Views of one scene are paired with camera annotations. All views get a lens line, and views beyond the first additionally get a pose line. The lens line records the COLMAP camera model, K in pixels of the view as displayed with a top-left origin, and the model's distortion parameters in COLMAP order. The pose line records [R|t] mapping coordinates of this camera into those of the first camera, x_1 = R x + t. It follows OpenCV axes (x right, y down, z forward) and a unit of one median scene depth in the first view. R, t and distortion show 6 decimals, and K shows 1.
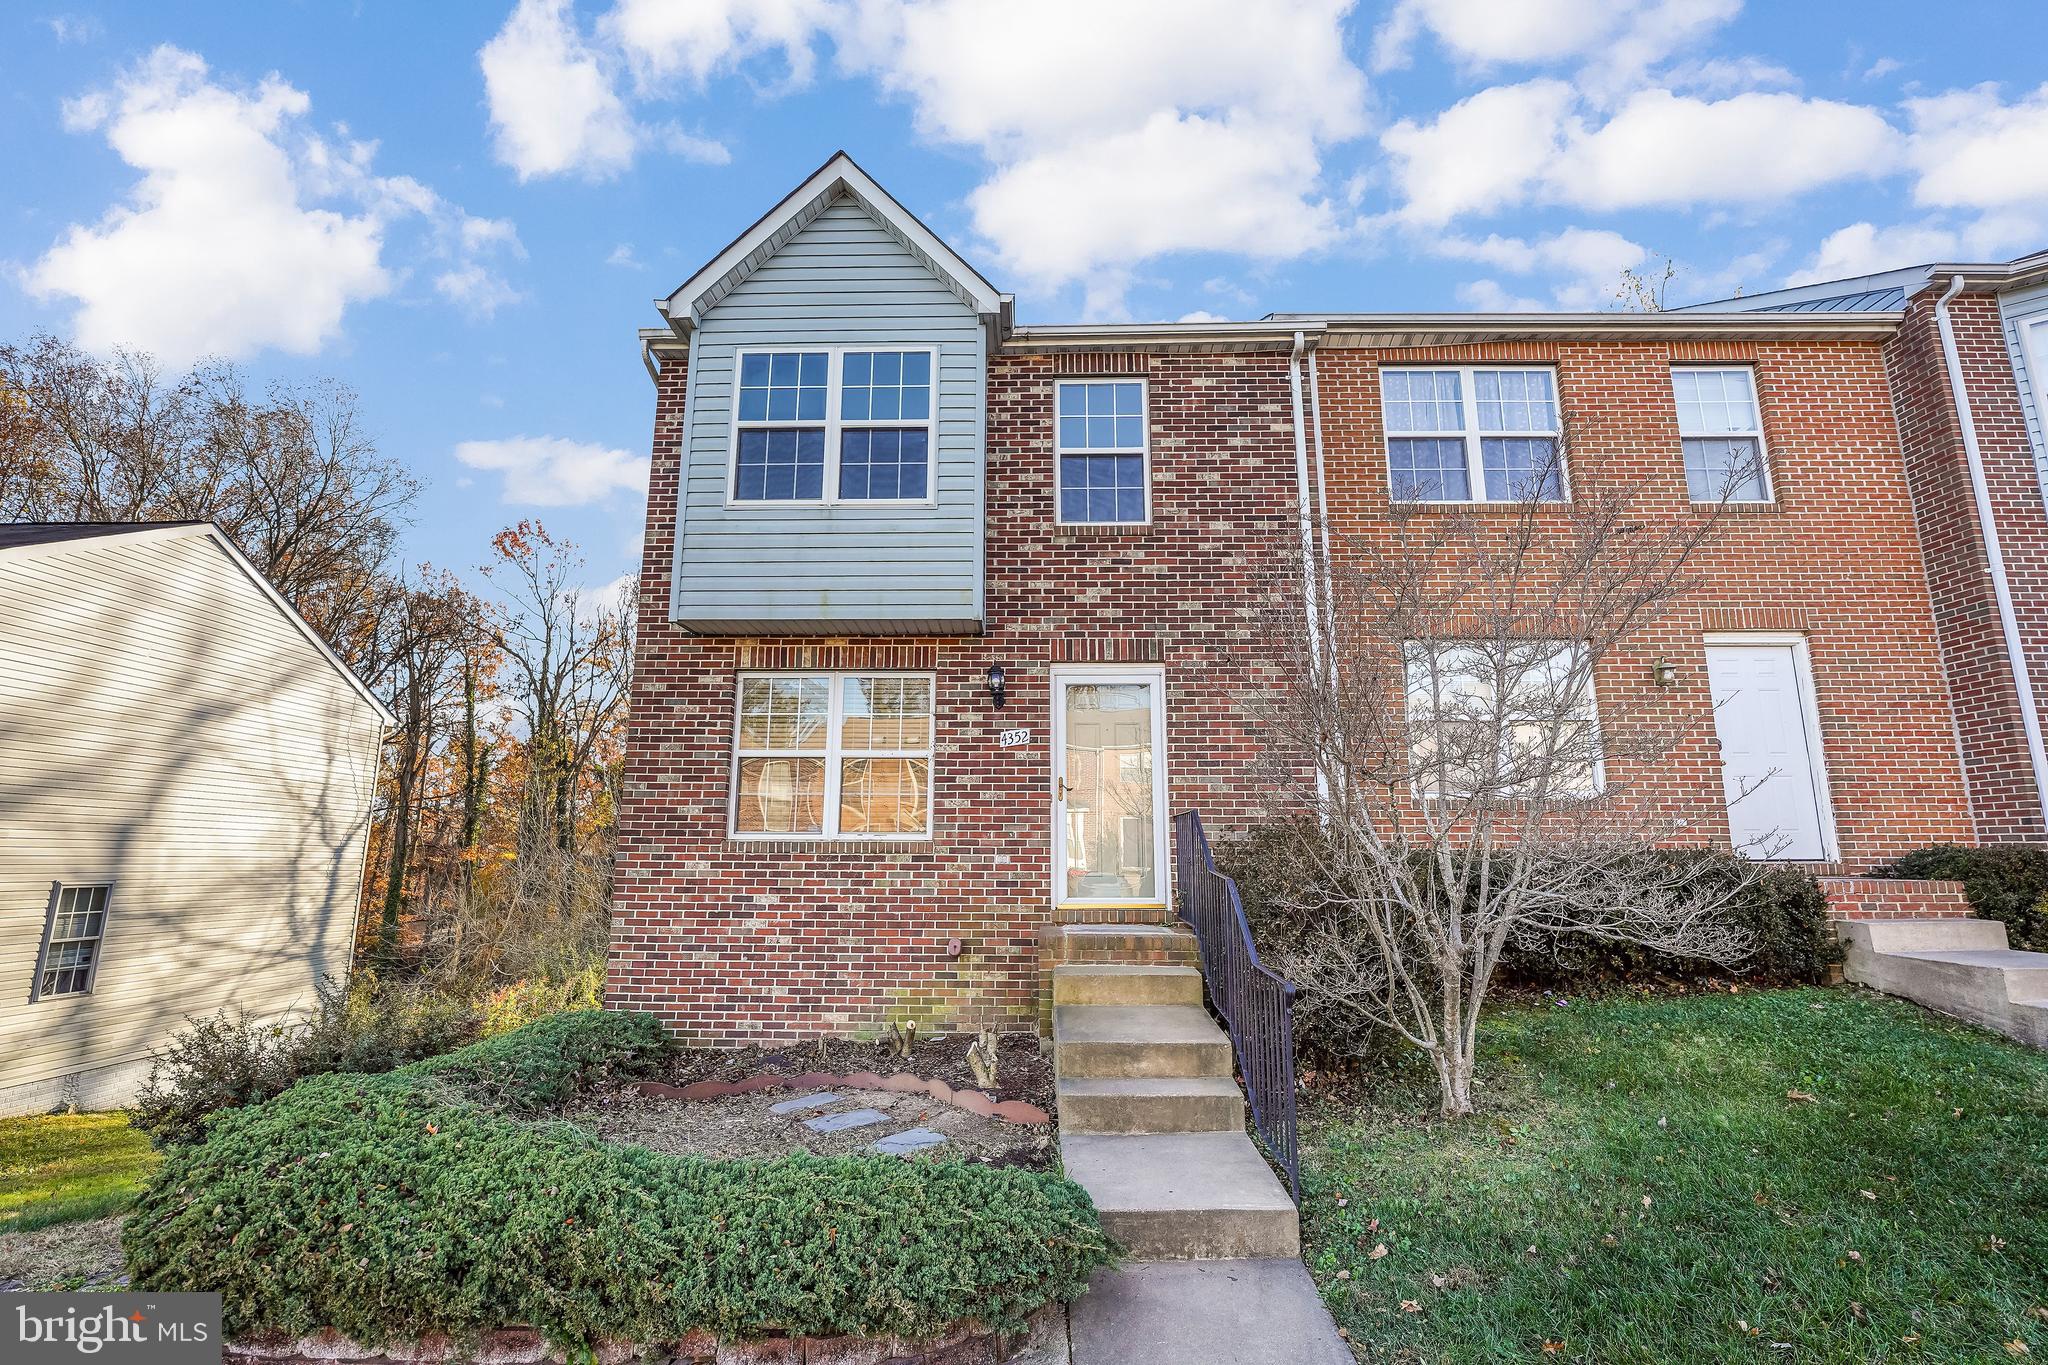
lens RADIAL K [[951.7, 0, 1022.4], [0, 951.7, 677.6], [0, 0, 1]] dist [-0.011820, -0.000586]
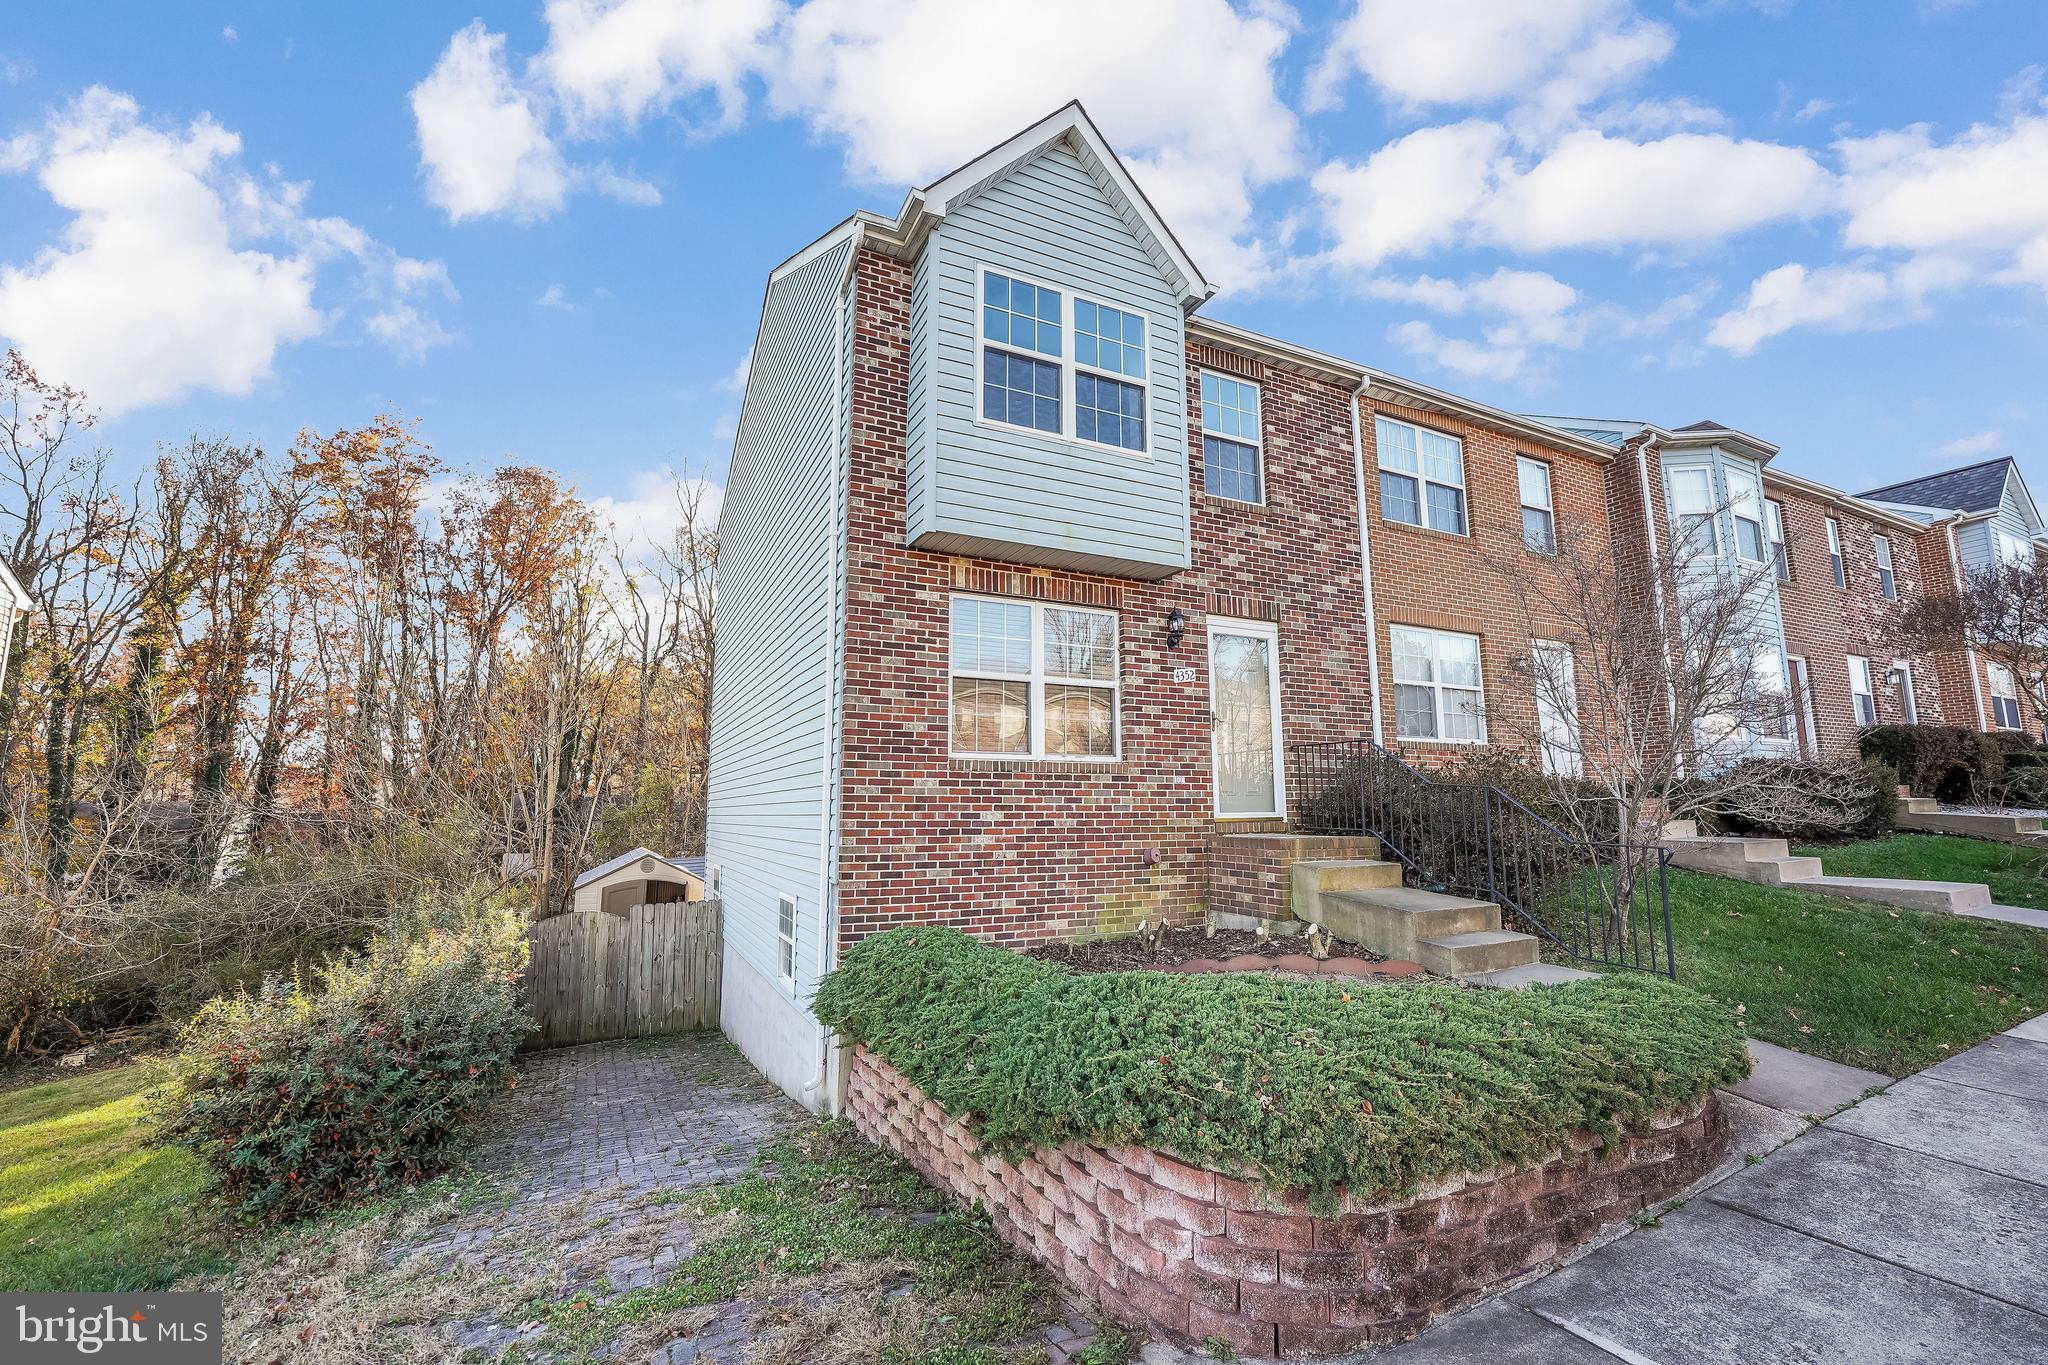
lens RADIAL K [[875.6, 0, 1026.0], [0, 875.6, 686.4], [0, 0, 1]] dist [-0.022796, 0.001100]
pose [[0.882684, 0.061525, 0.465923, -0.661401], [-0.084328, 0.996038, 0.028231, 0.062154], [-0.462340, -0.064210, 0.884375, 0.152589]]
